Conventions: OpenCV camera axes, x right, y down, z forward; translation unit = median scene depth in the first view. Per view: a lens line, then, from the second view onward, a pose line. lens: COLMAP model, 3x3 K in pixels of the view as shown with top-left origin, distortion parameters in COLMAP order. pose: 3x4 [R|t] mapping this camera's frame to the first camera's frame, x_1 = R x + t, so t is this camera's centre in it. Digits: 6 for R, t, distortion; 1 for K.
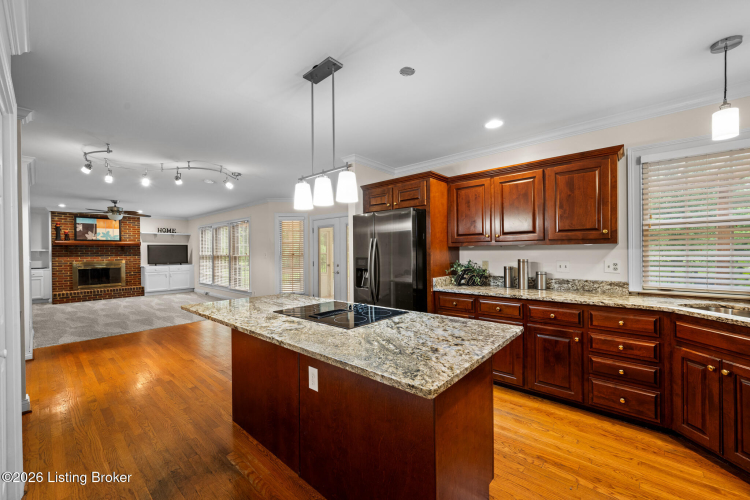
lens RADIAL K [[297.0, 0, 378.6], [0, 297.0, 251.3], [0, 0, 1]] dist [-0.003386, -0.000190]
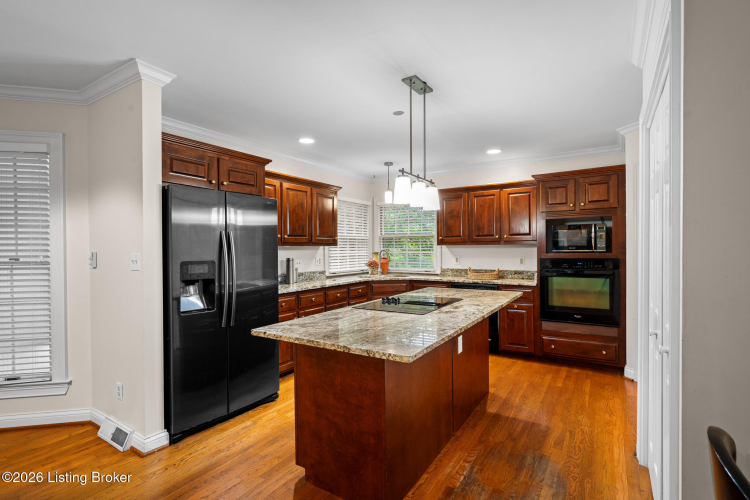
lens RADIAL K [[358.6, 0, 375.4], [0, 358.6, 251.8], [0, 0, 1]] dist [-0.000528, -0.000483]
pose [[-0.137376, 0.004278, 0.990510, -0.353829], [0.010669, 0.999939, -0.002839, 0.003762], [-0.990462, 0.010178, -0.137413, 0.321646]]
